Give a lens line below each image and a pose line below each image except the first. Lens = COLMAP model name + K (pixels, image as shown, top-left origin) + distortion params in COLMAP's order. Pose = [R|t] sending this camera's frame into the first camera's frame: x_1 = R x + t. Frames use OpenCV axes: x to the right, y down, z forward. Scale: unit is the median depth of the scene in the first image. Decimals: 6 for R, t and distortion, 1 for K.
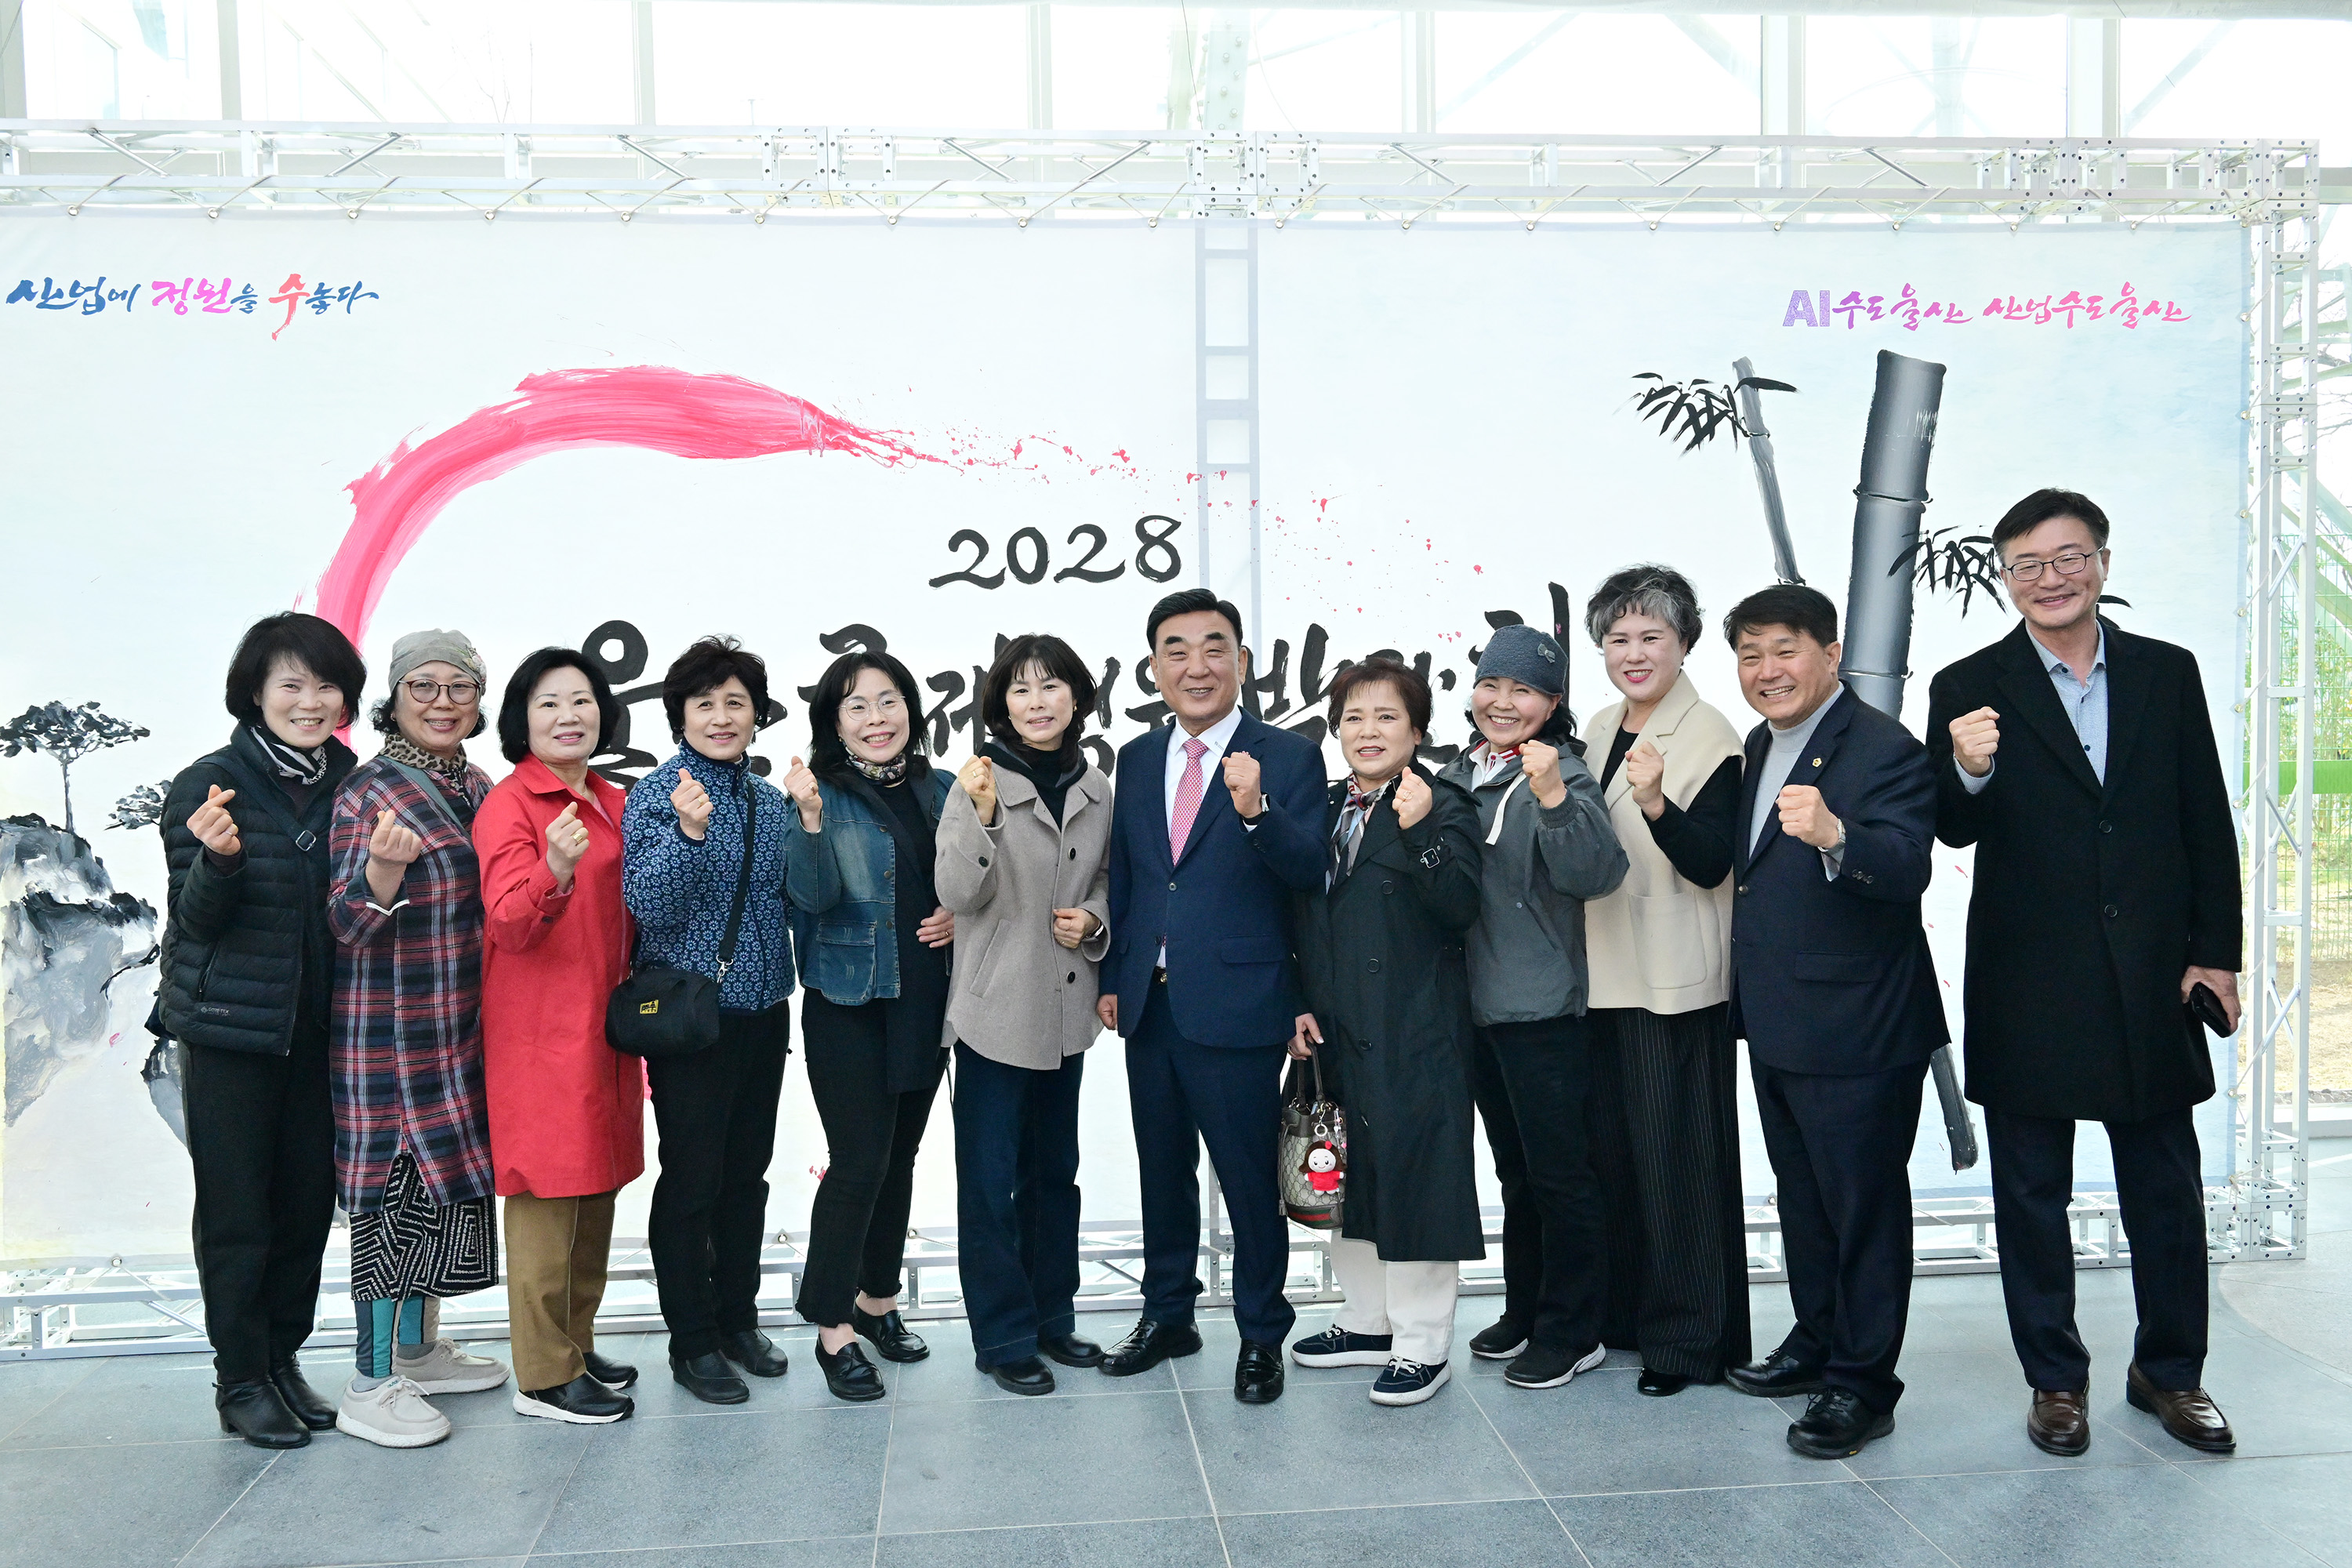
lens RADIAL K [[1804.3, 0, 1142.8], [0, 1804.3, 784.3], [0, 0, 1]] dist [0.002426, -0.005982]
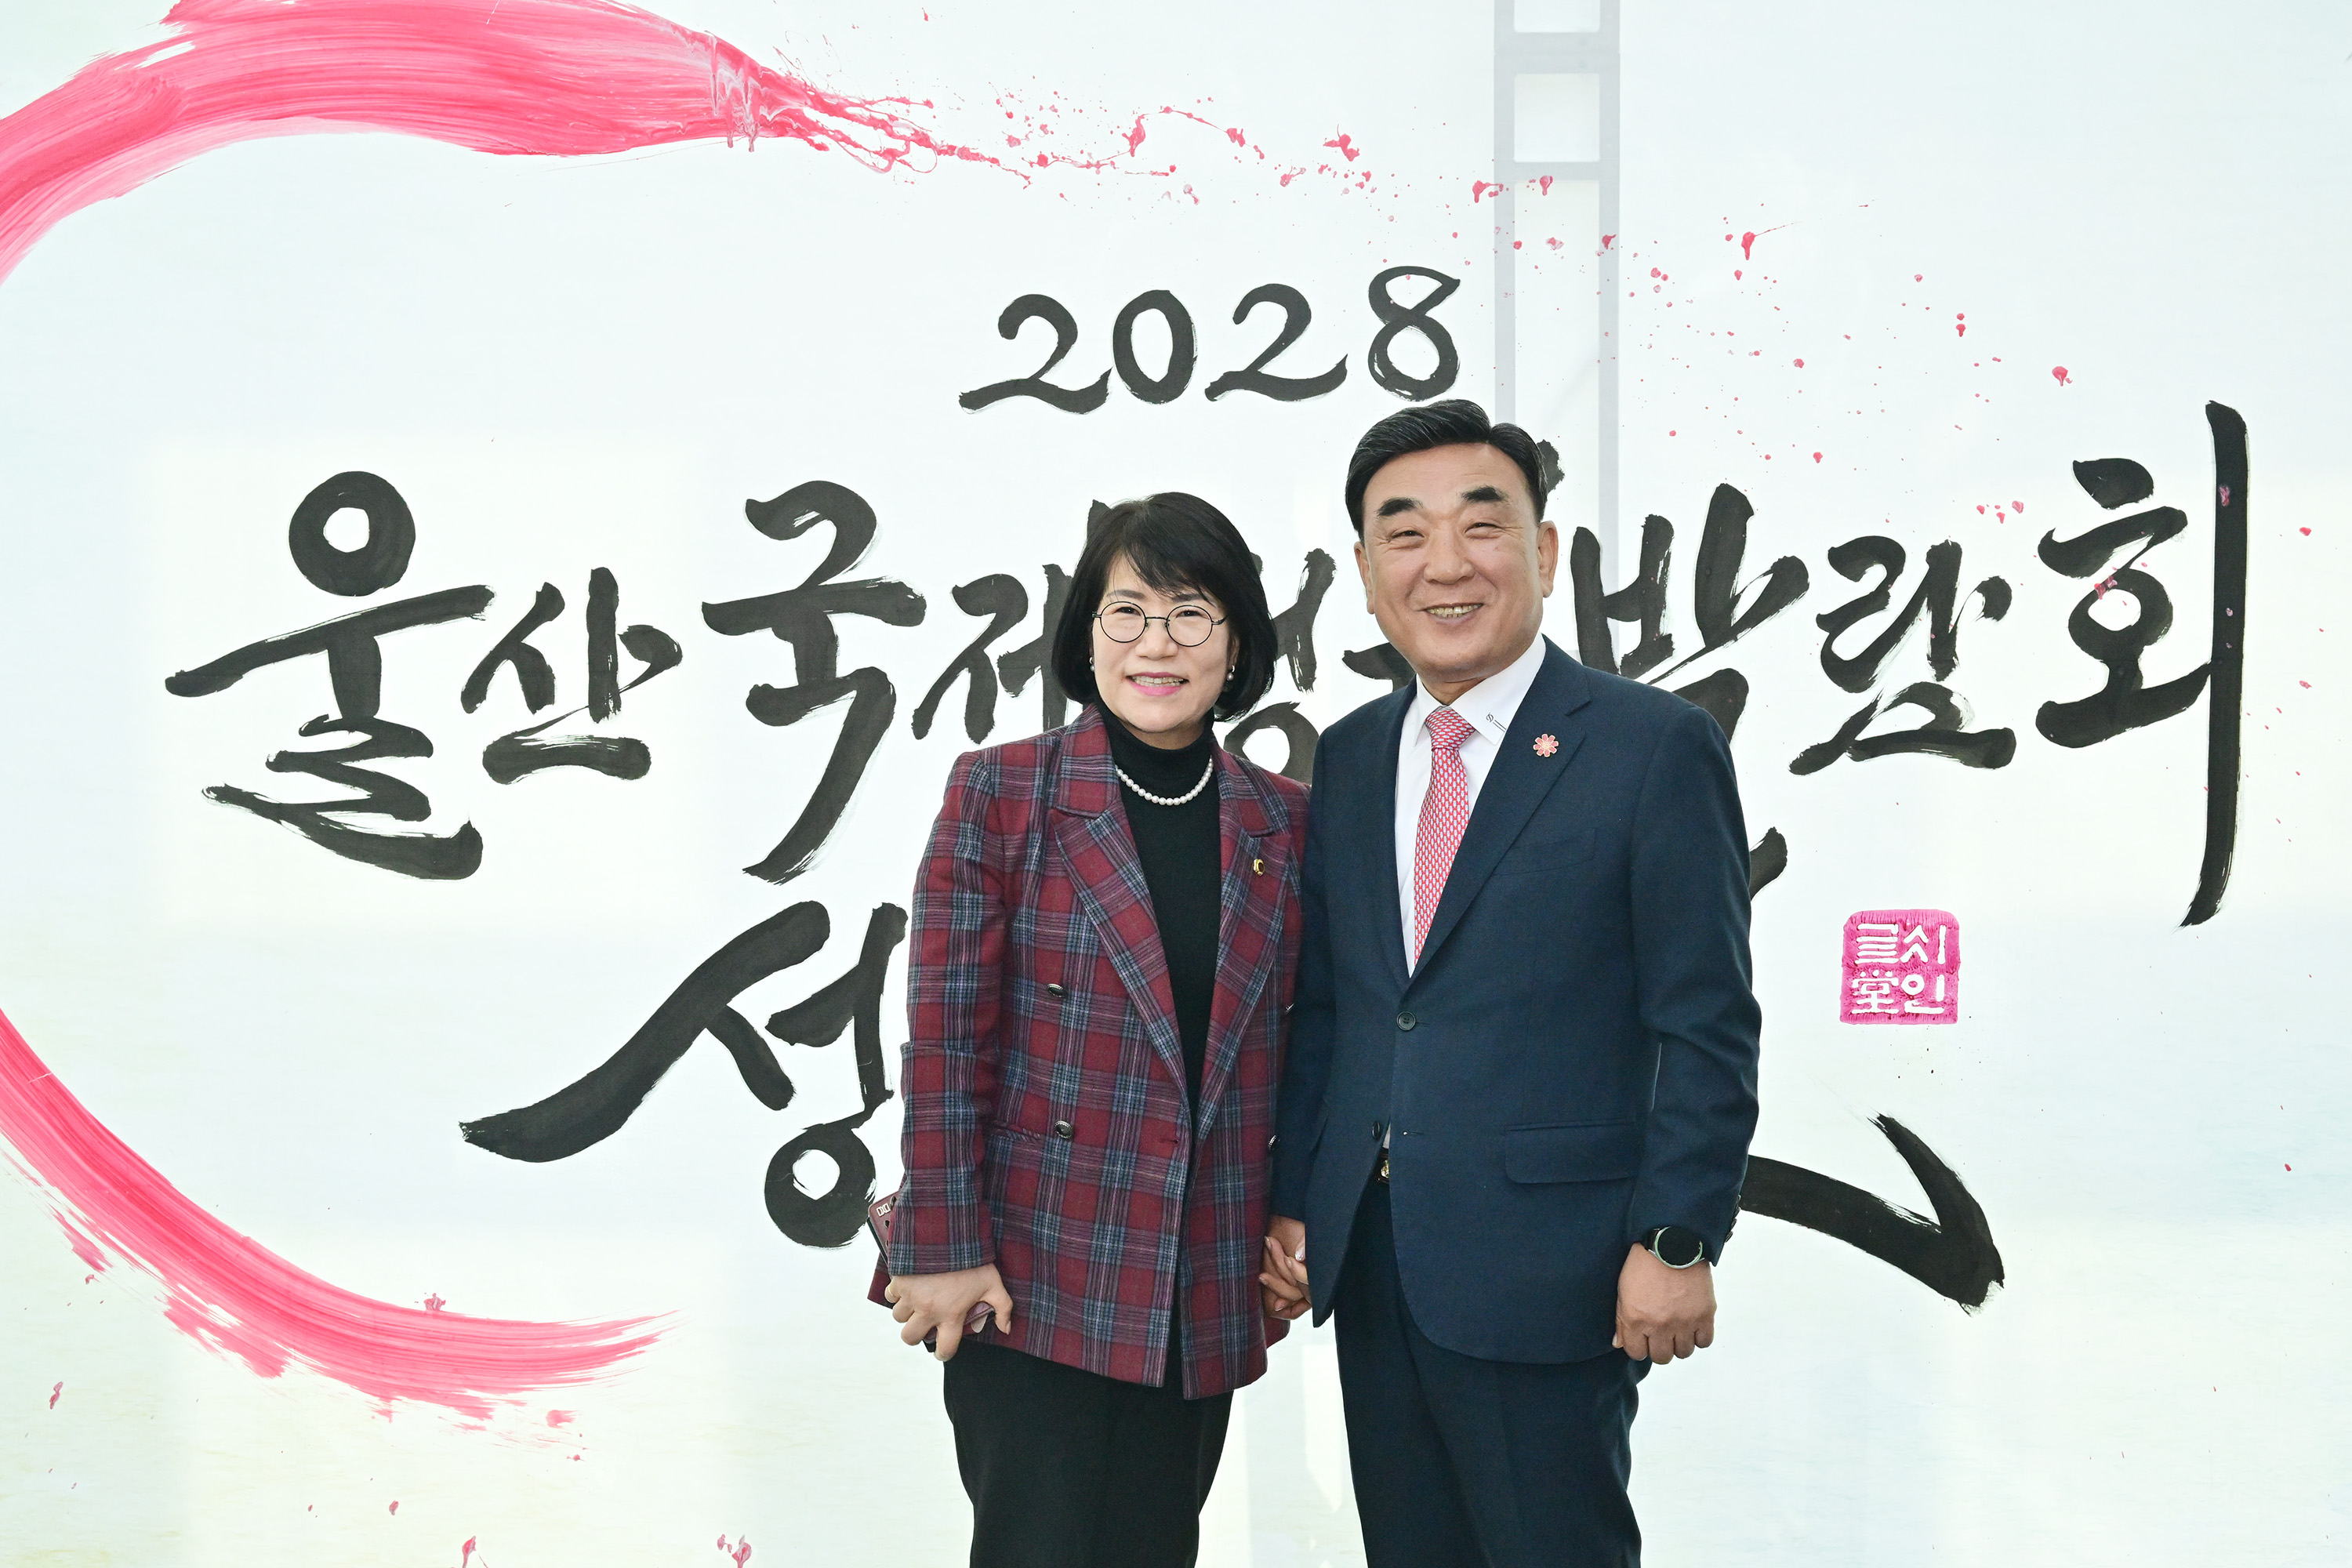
lens RADIAL K [[2550.9, 0, 1157.0], [0, 2550.9, 794.8], [0, 0, 1]] dist [0.013321, 0.000000]
pose [[0.996876, 0.012391, -0.077998, -0.005617], [-0.011383, 0.999846, 0.013350, -0.010792], [0.078152, -0.012421, 0.996864, 0.285671]]
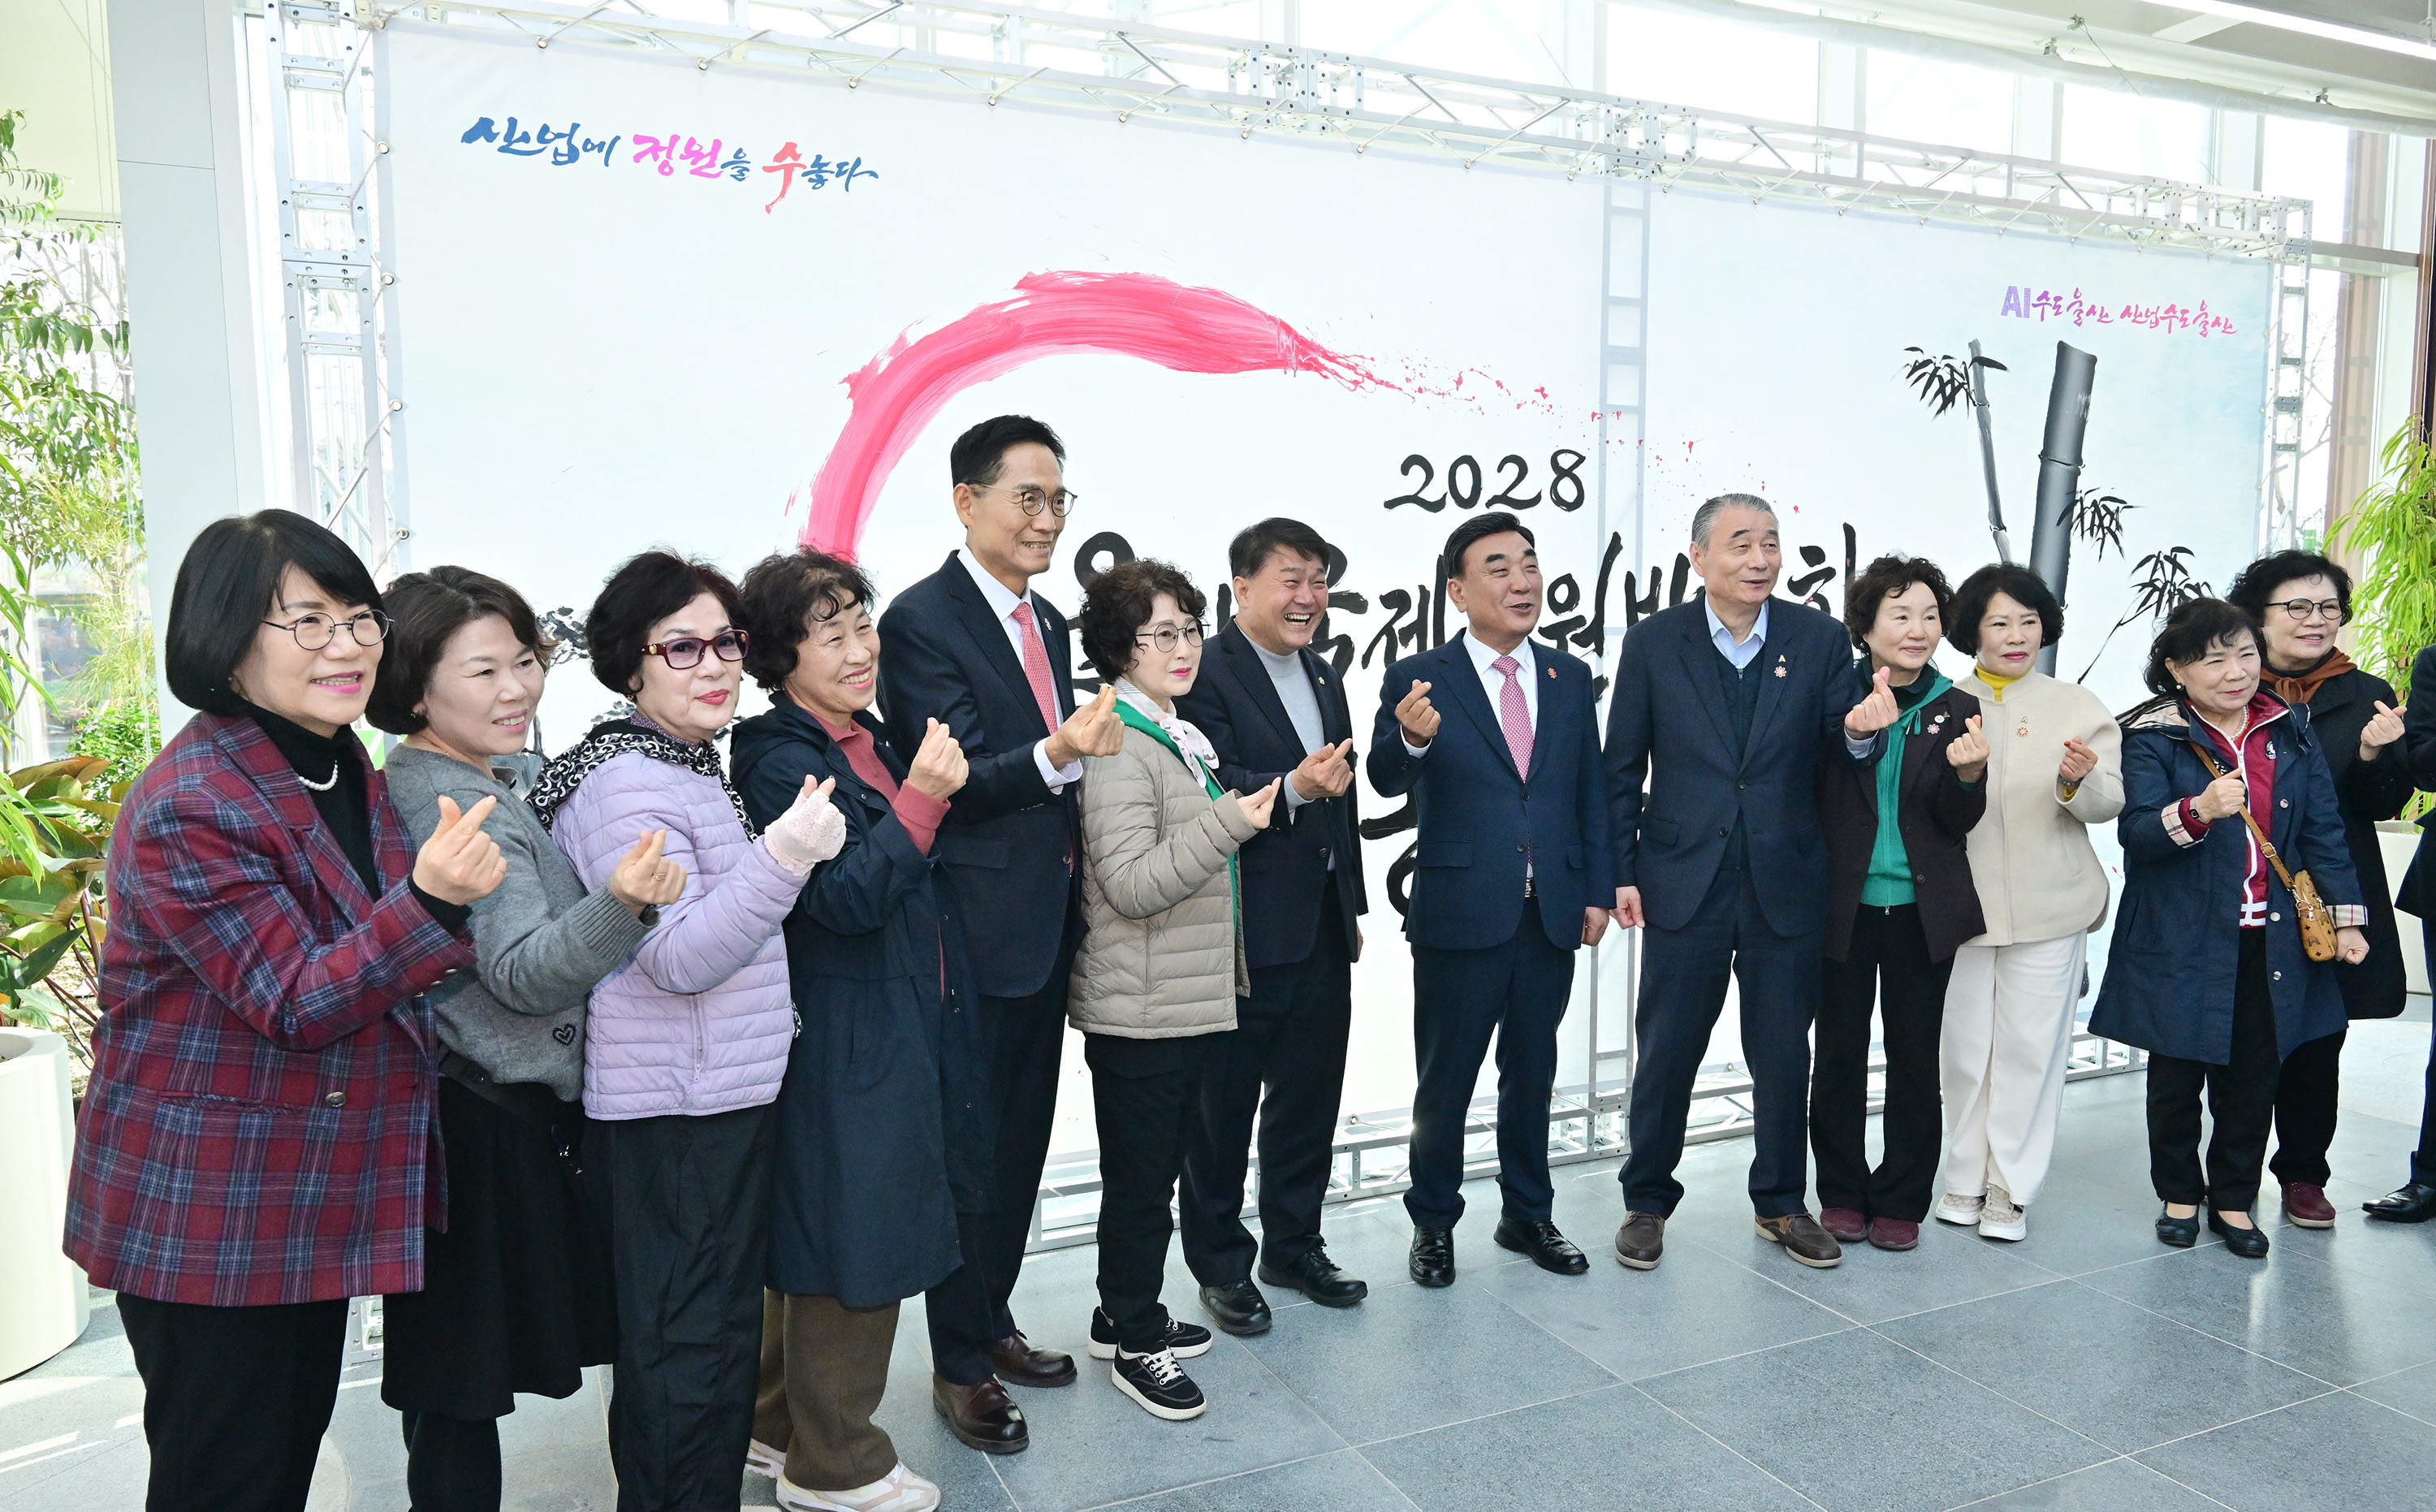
lens RADIAL K [[1633.2, 0, 1185.6], [0, 1633.2, 807.2], [0, 0, 1]] dist [-0.009309, 0.000835]
pose [[0.947345, -0.025807, 0.319174, -0.533535], [0.008543, 0.998429, 0.055372, 0.010522], [-0.320102, -0.049730, 0.946077, 0.129511]]
